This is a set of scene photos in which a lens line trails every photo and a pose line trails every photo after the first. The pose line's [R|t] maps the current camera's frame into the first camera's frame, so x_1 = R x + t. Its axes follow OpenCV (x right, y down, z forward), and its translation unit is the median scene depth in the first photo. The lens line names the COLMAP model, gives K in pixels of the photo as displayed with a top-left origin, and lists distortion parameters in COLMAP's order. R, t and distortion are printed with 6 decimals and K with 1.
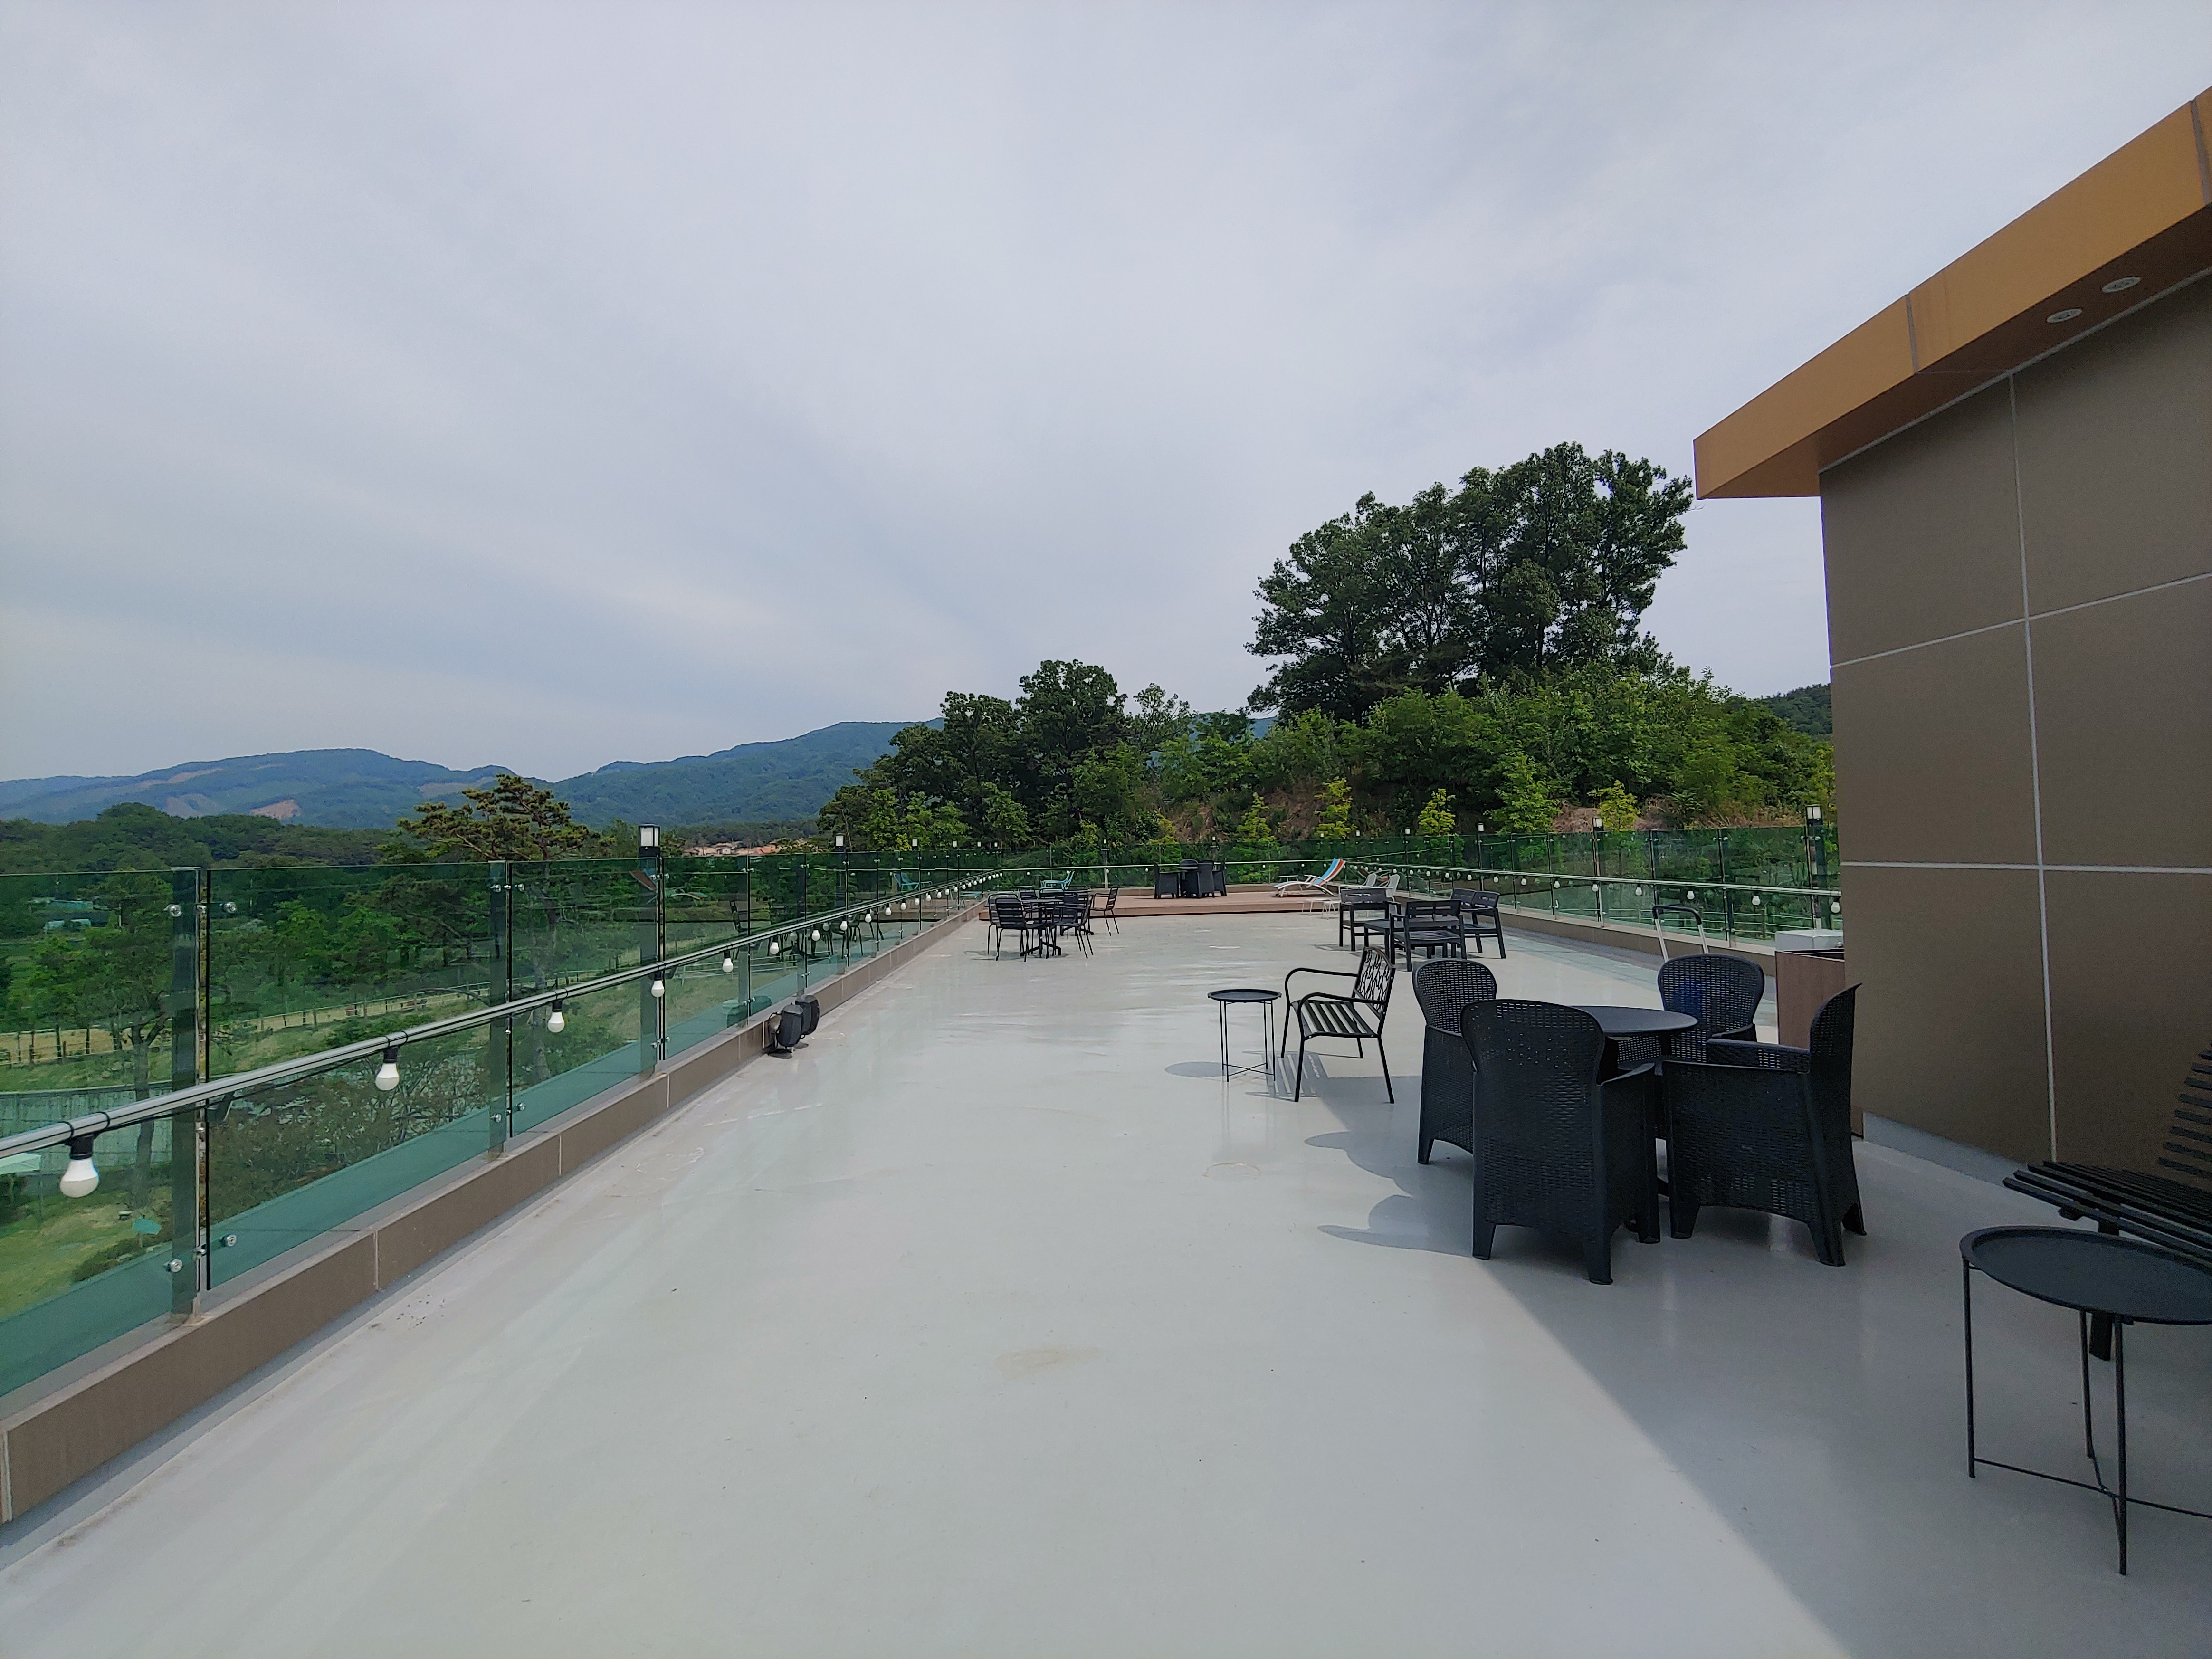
lens RADIAL K [[1058.6, 0, 1118.1], [0, 1058.6, 825.3], [0, 0, 1]] dist [-0.013870, -0.001482]
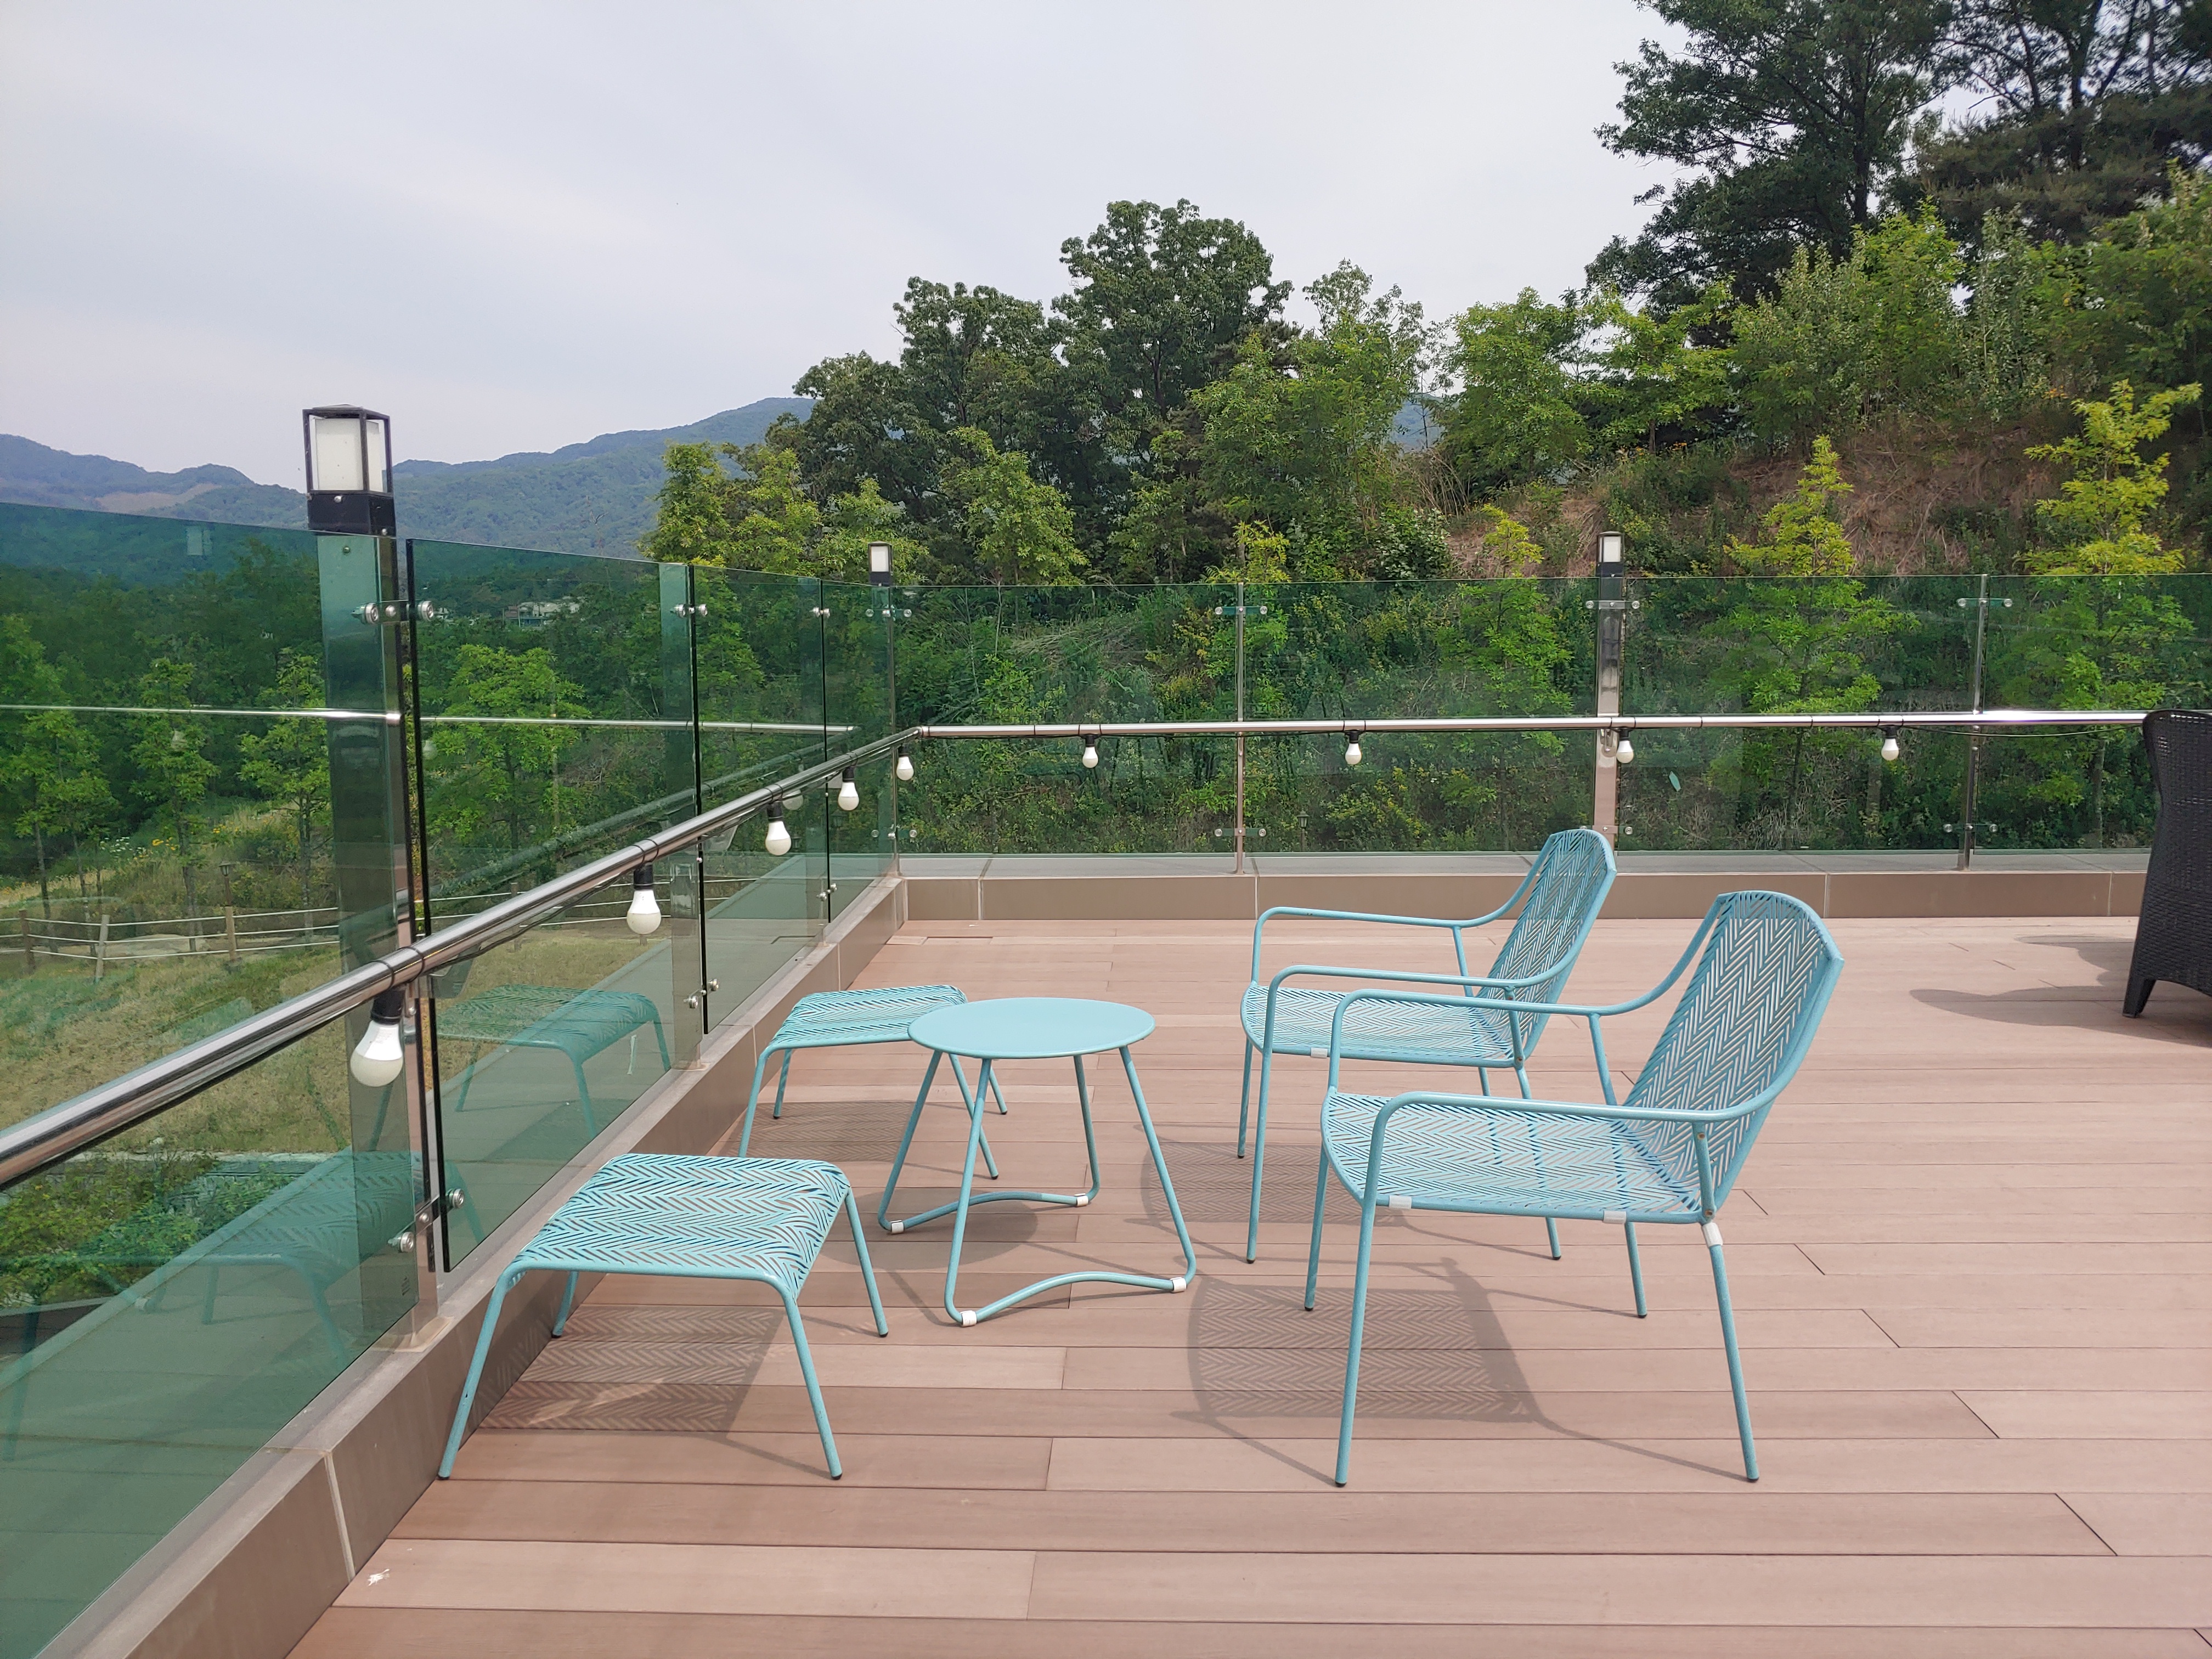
lens RADIAL K [[1699.0, 0, 1109.8], [0, 1699.0, 824.6], [0, 0, 1]] dist [0.004079, -0.031059]
pose [[0.997816, 0.024621, -0.061299, -0.030006], [-0.015573, 0.989466, 0.143925, 0.008884], [0.064197, -0.142656, 0.987688, 0.347110]]
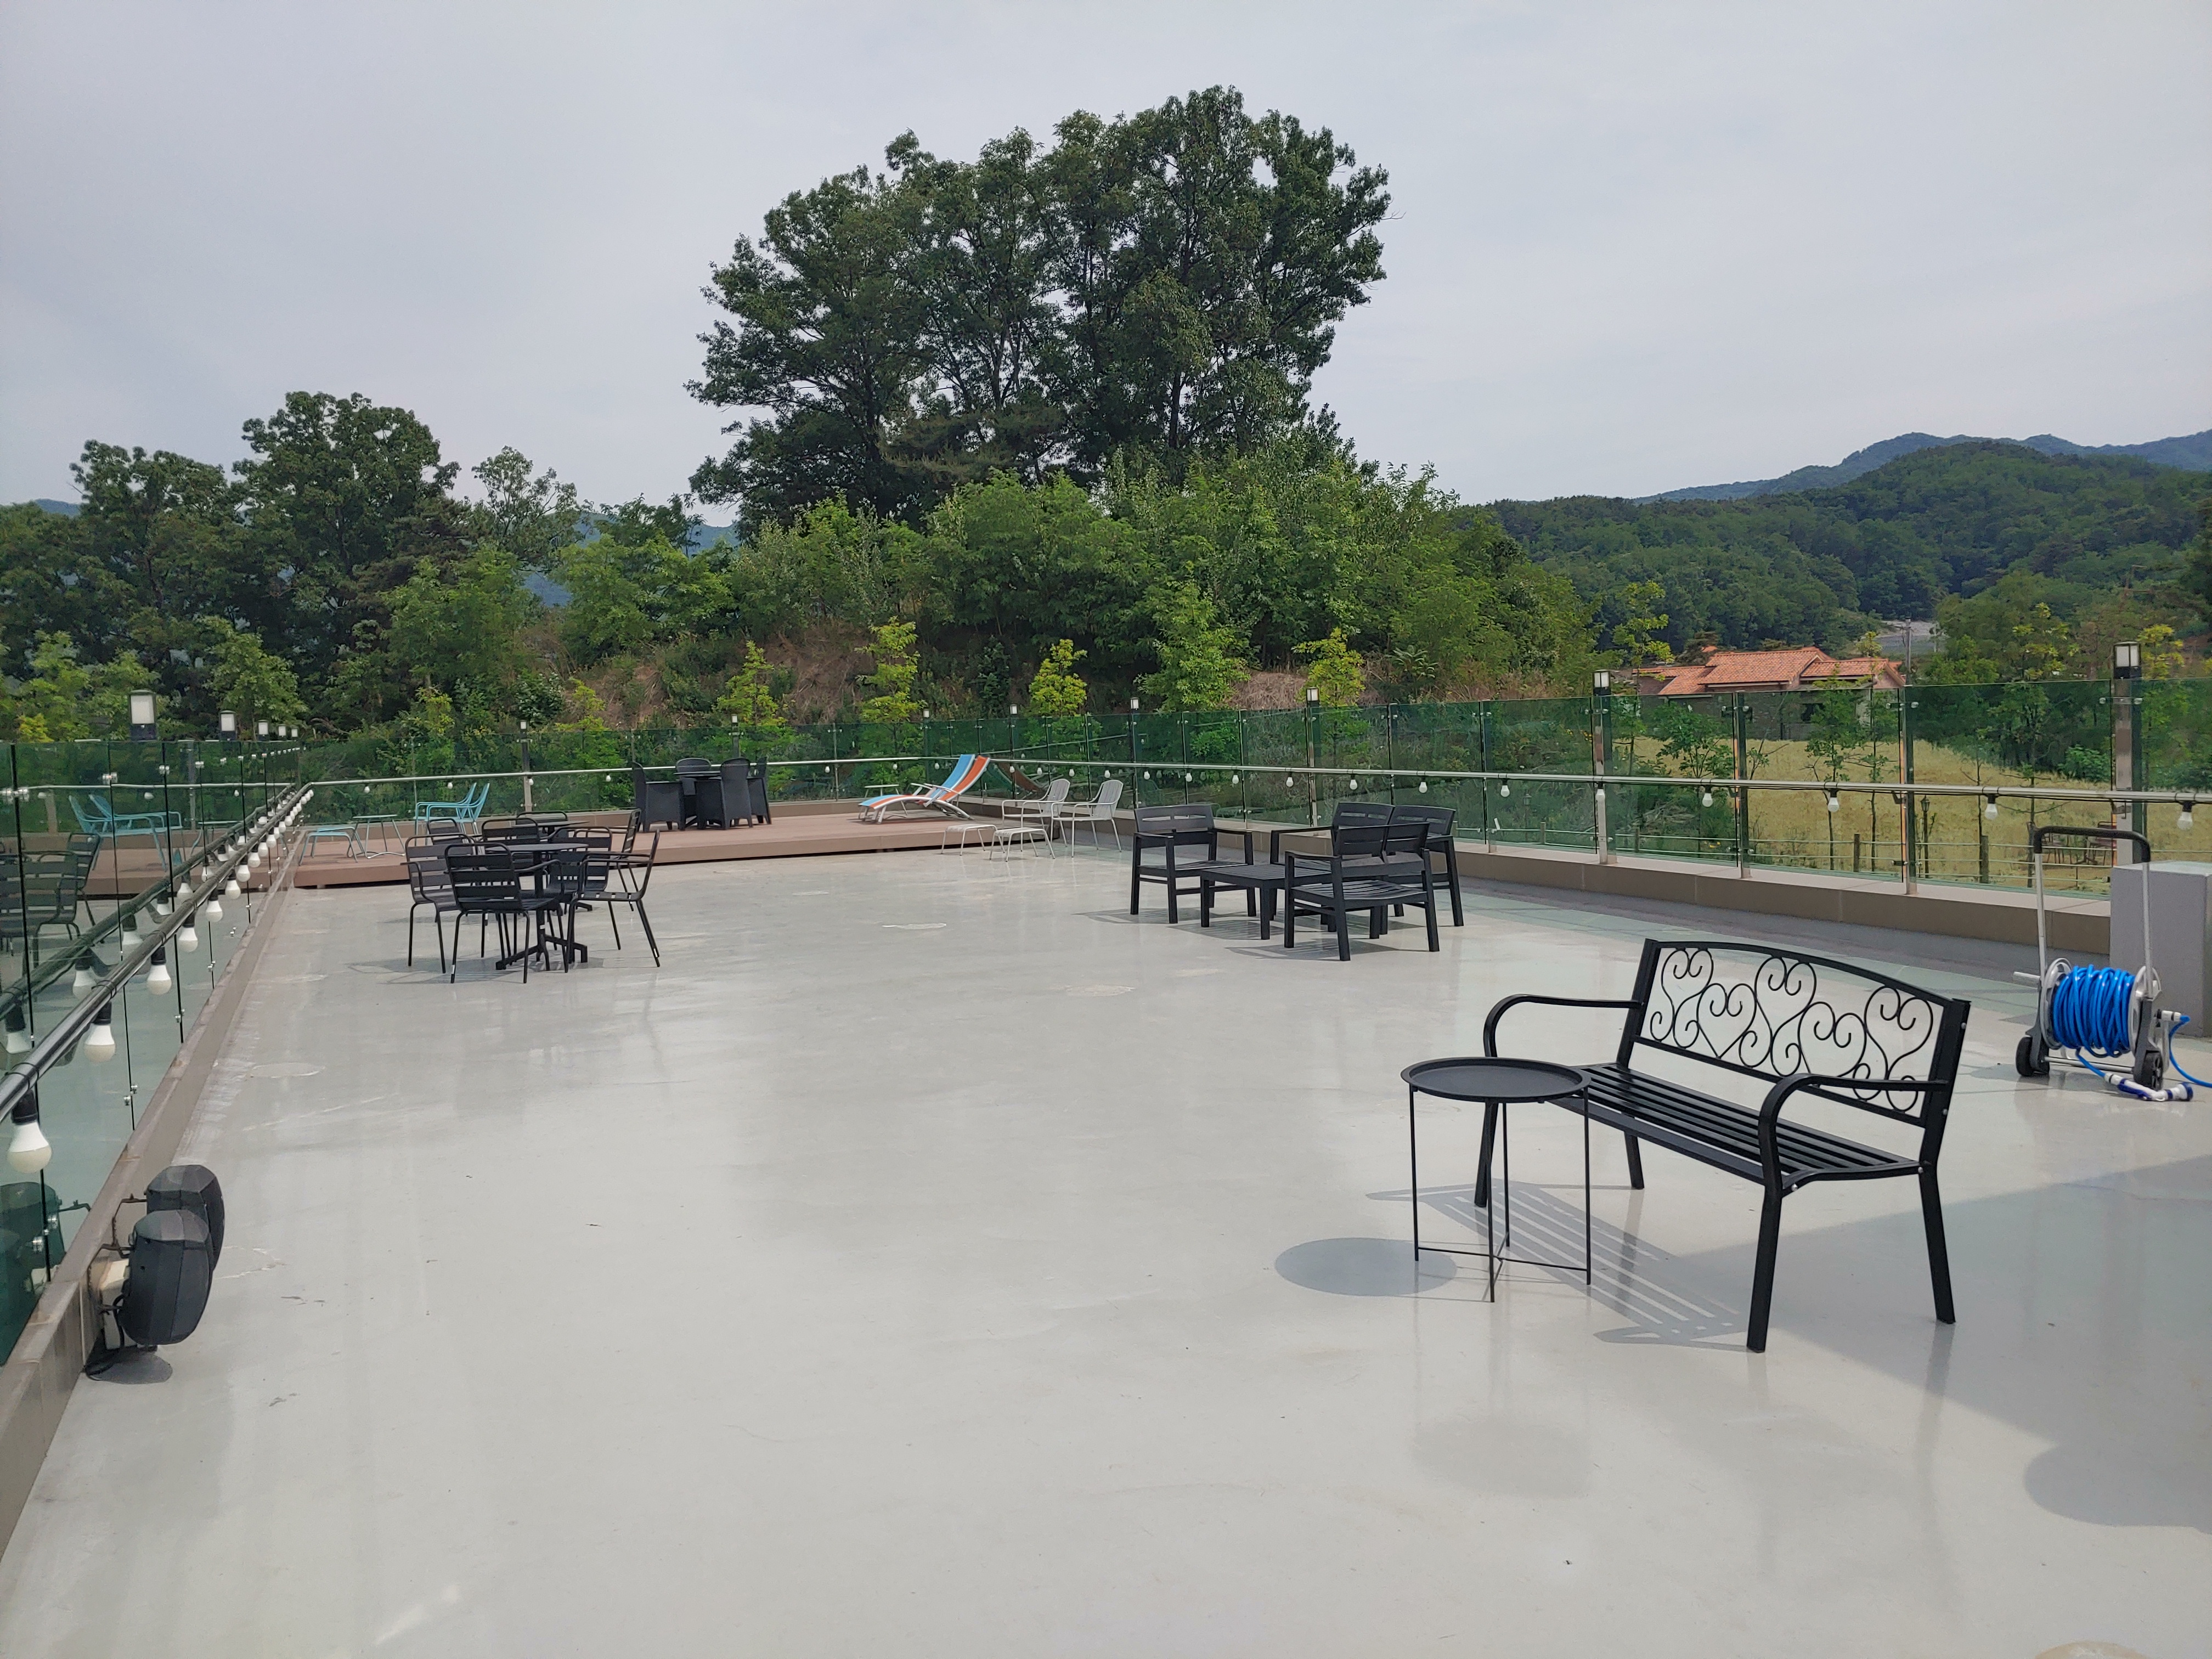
lens RADIAL K [[1699.0, 0, 1116.4], [0, 1699.0, 859.8], [0, 0, 1]] dist [0.004079, -0.031059]
pose [[0.924502, -0.035144, 0.379554, -0.028207], [0.000182, 0.995781, 0.091757, 0.001886], [-0.381177, -0.084761, 0.920608, 0.050335]]
